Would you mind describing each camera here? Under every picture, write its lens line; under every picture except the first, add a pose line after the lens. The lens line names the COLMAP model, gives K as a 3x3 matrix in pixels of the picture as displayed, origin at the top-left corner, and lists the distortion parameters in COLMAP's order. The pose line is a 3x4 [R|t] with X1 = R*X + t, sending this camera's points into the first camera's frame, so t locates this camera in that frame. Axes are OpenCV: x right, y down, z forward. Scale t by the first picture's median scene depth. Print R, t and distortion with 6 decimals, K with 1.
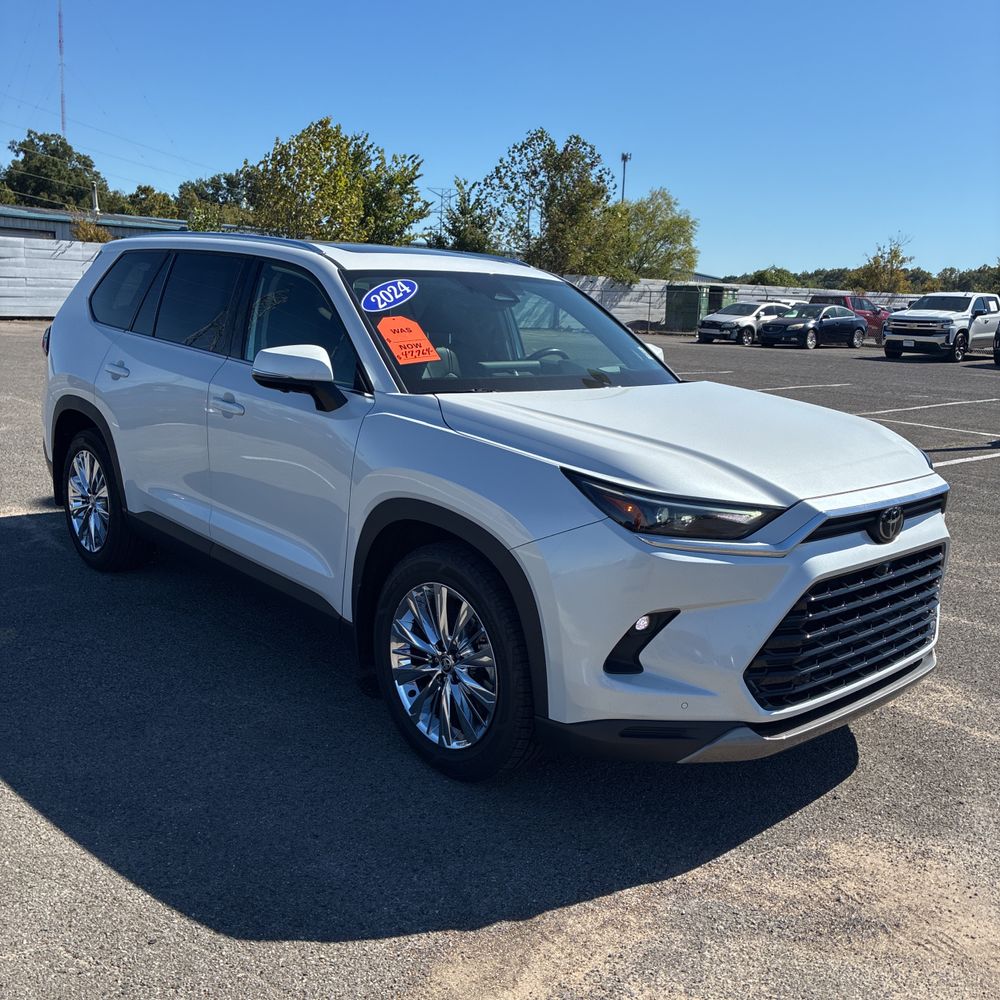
lens RADIAL K [[1015.9, 0, 500.6], [0, 1015.9, 500.3], [0, 0, 1]] dist [0.025076, -0.005353]
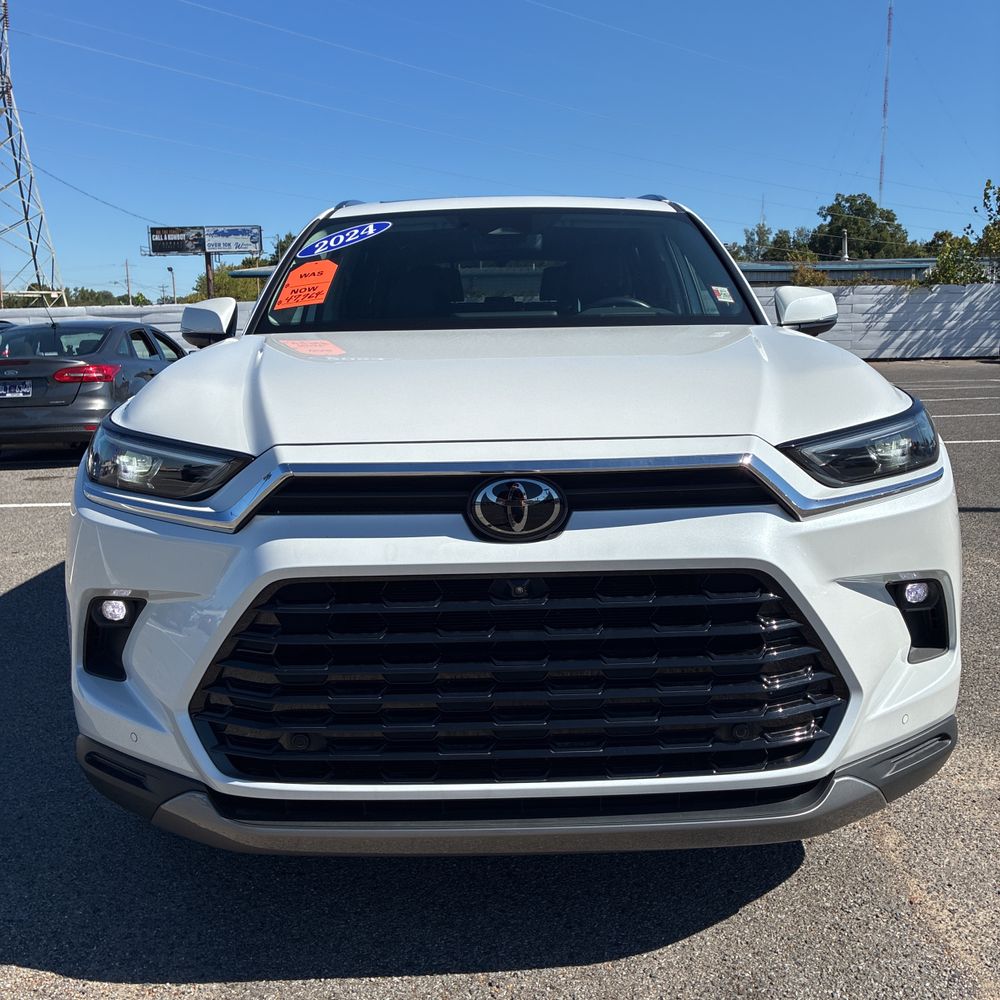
lens RADIAL K [[1019.1, 0, 505.2], [0, 1019.1, 498.5], [0, 0, 1]] dist [0.014720, 0.030741]
pose [[0.739526, 0.052860, -0.671050, 0.049769], [-0.087202, 0.996034, -0.017641, 0.001883], [0.667456, 0.071563, 0.741202, 0.038940]]
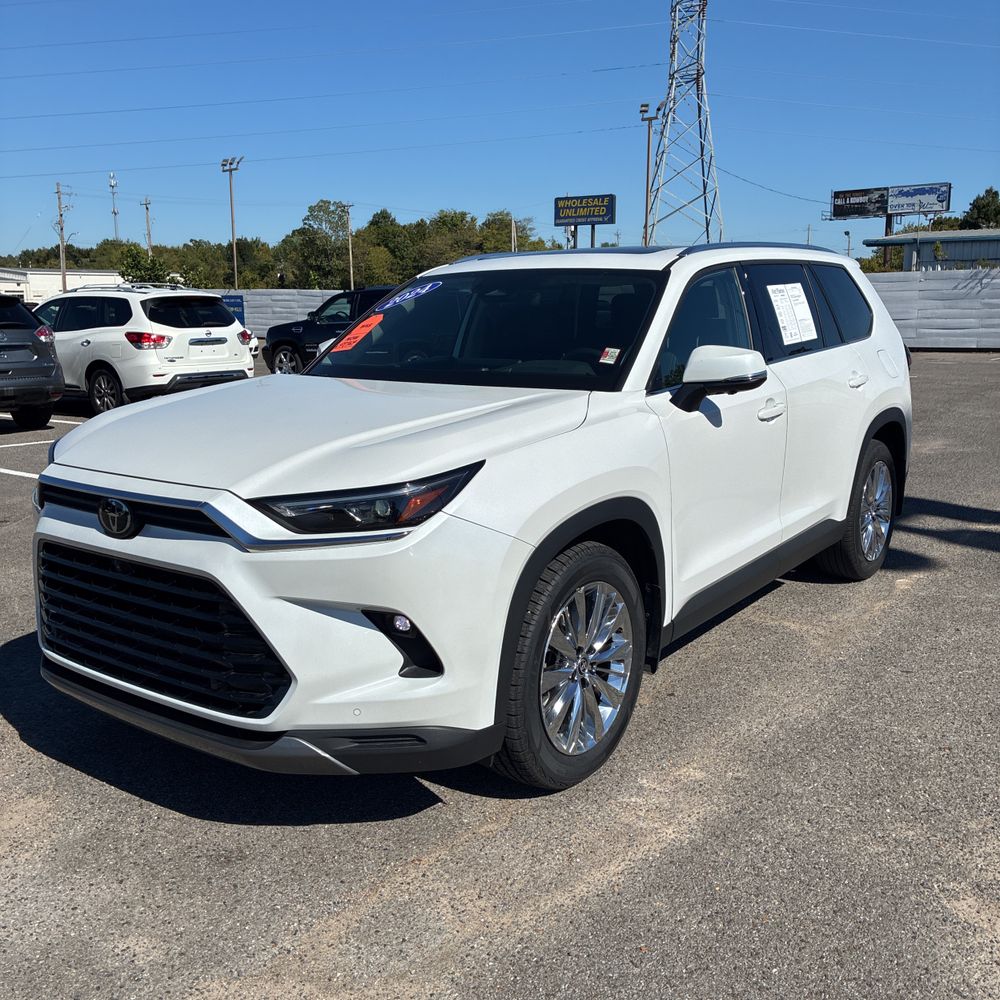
lens RADIAL K [[1015.9, 0, 501.8], [0, 1015.9, 509.3], [0, 0, 1]] dist [0.016274, 0.005001]
pose [[0.185246, 0.152358, -0.970809, 0.088561], [-0.183583, 0.975881, 0.118124, -0.010351], [0.965392, 0.156342, 0.208749, 0.075946]]
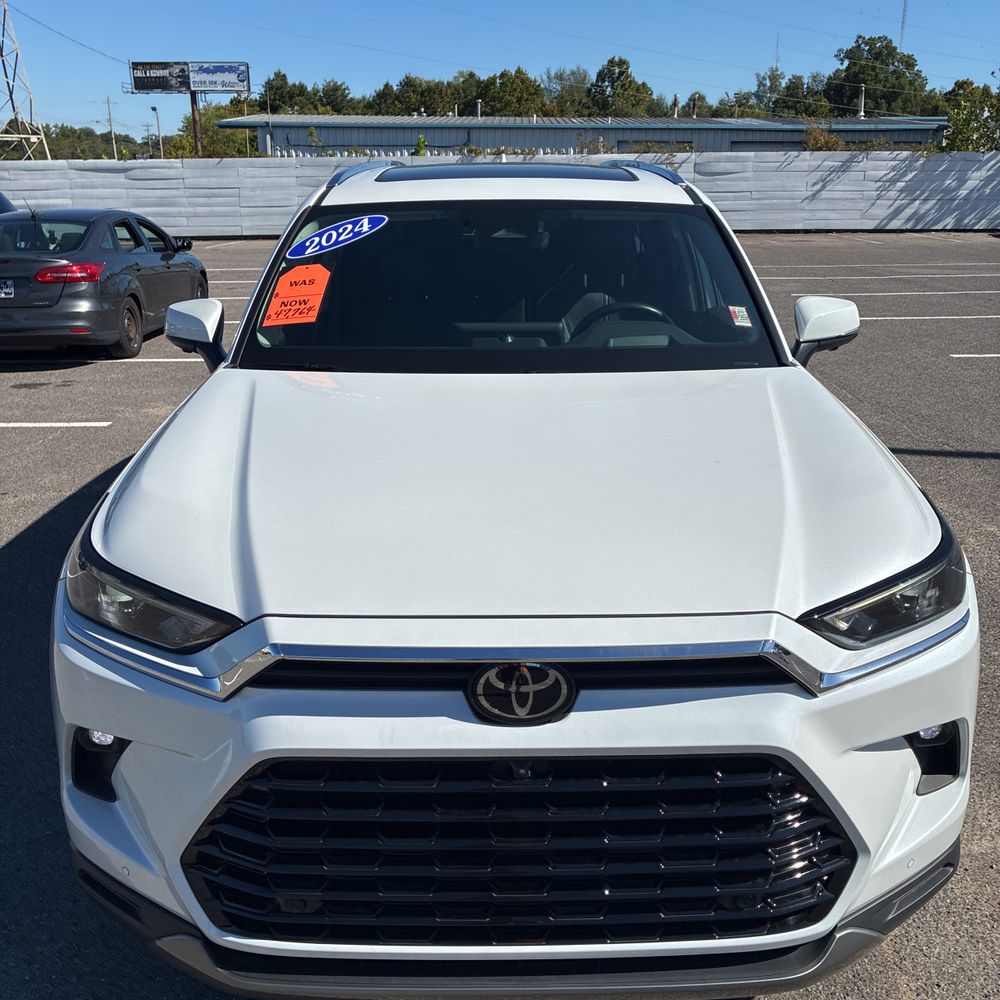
lens RADIAL K [[1015.9, 0, 500.6], [0, 1015.9, 500.3], [0, 0, 1]] dist [0.025076, -0.005353]
pose [[0.738738, 0.161332, -0.654399, 0.046623], [-0.104363, 0.986600, 0.125419, -0.009227], [0.665863, -0.024357, 0.745676, 0.040237]]
